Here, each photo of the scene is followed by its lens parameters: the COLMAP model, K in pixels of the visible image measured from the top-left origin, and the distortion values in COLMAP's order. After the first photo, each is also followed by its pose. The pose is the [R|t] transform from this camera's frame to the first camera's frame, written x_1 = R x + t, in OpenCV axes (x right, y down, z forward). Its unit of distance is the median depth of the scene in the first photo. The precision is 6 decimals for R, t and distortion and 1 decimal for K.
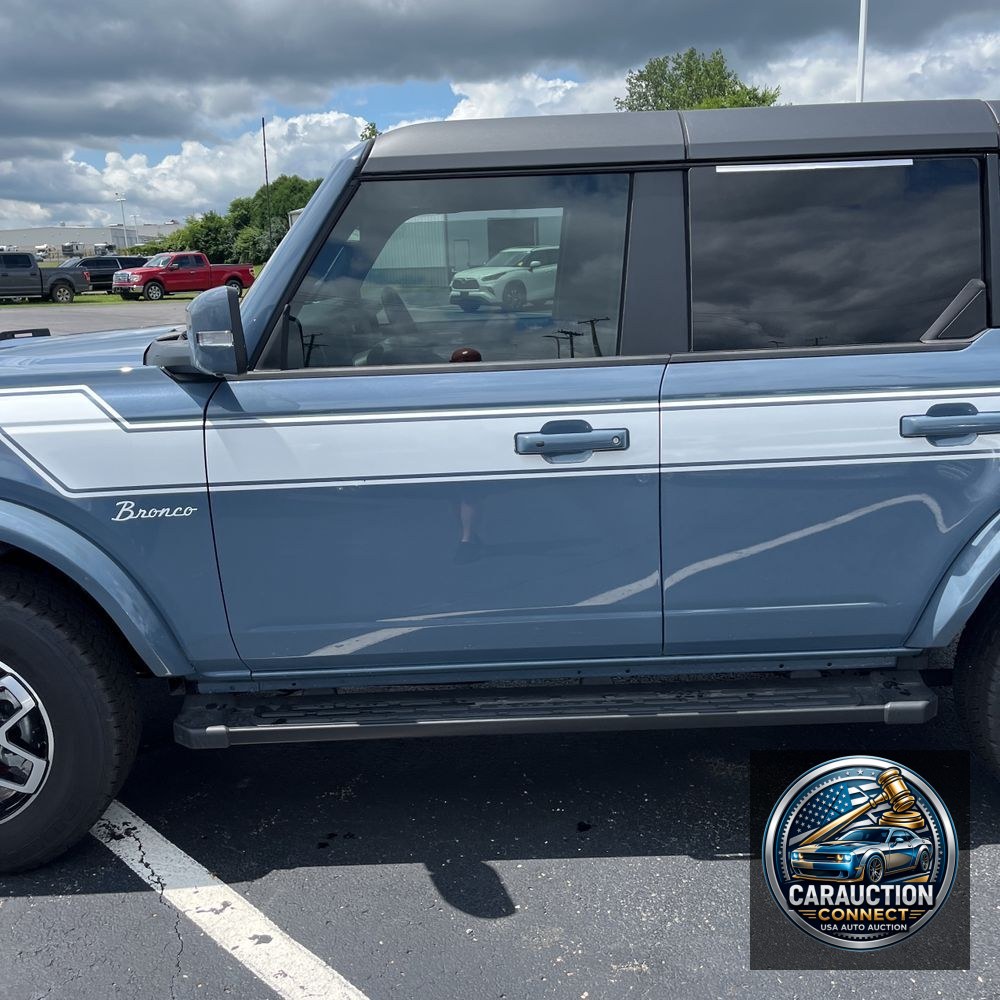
lens RADIAL K [[1008.6, 0, 490.3], [0, 1008.6, 495.3], [0, 0, 1]] dist [0.036994, 0.000000]
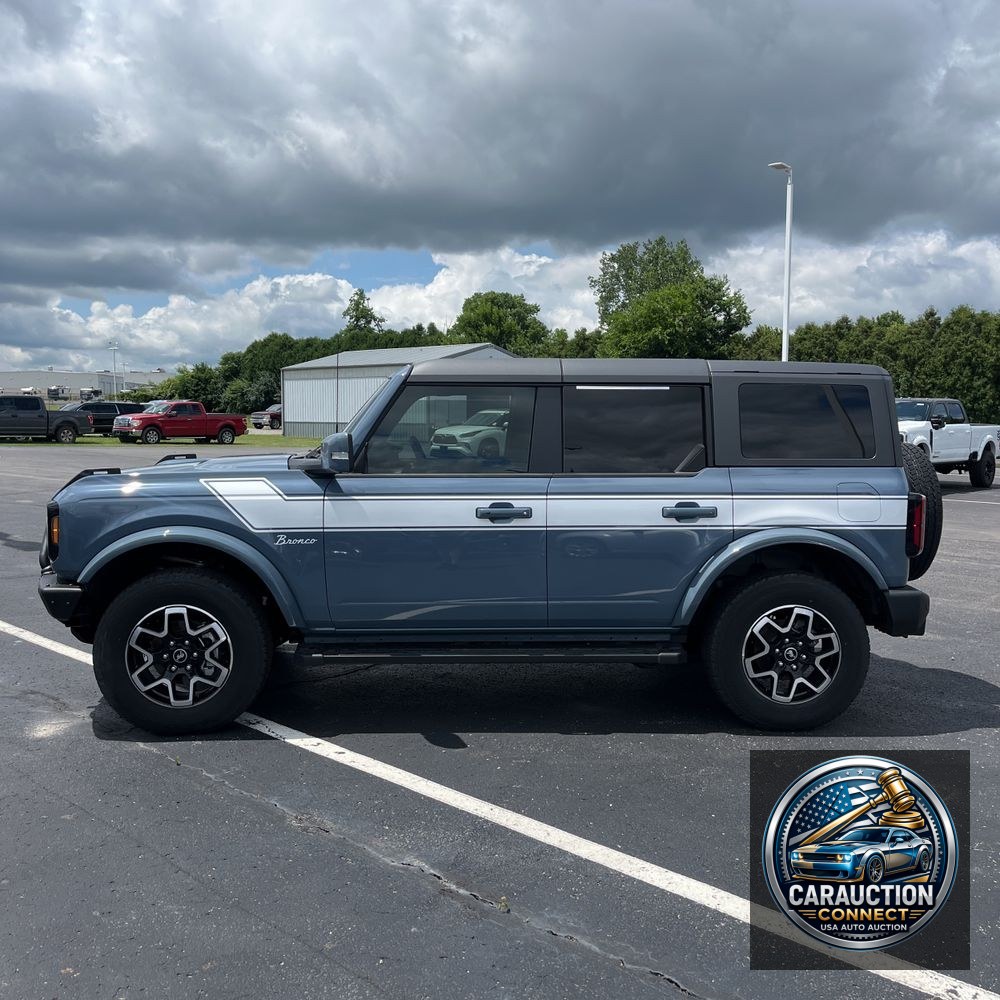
lens RADIAL K [[1008.6, 0, 497.2], [0, 1008.6, 495.2], [0, 0, 1]] dist [0.036994, 0.000000]
pose [[0.998644, 0.036031, 0.037574, -0.009969], [-0.029906, 0.987862, -0.152429, 0.213432], [-0.042610, 0.151099, 0.987600, -0.979652]]
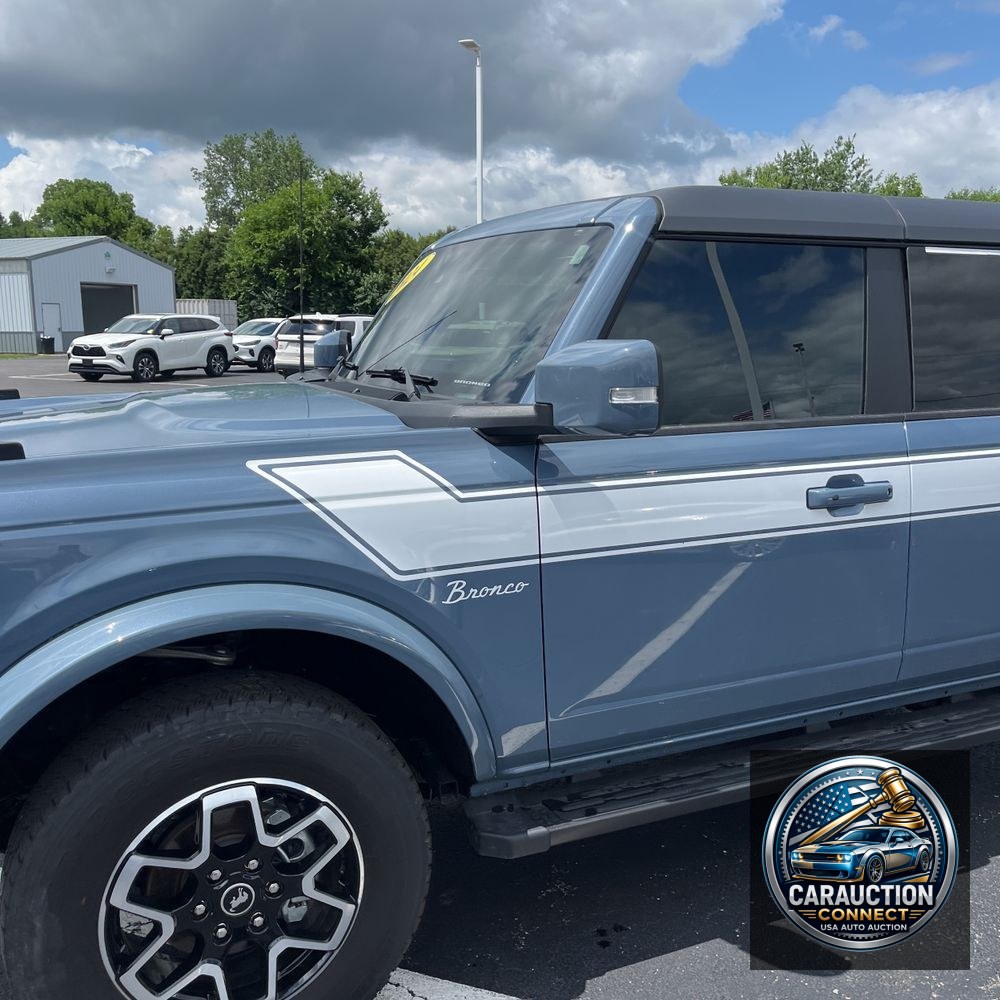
lens RADIAL K [[1008.6, 0, 483.8], [0, 1008.6, 497.5], [0, 0, 1]] dist [0.036994, 0.000000]
pose [[0.912861, -0.034493, 0.406810, -0.666078], [0.062538, 0.996479, -0.055841, -0.015111], [-0.403452, 0.076416, 0.911804, 0.183511]]
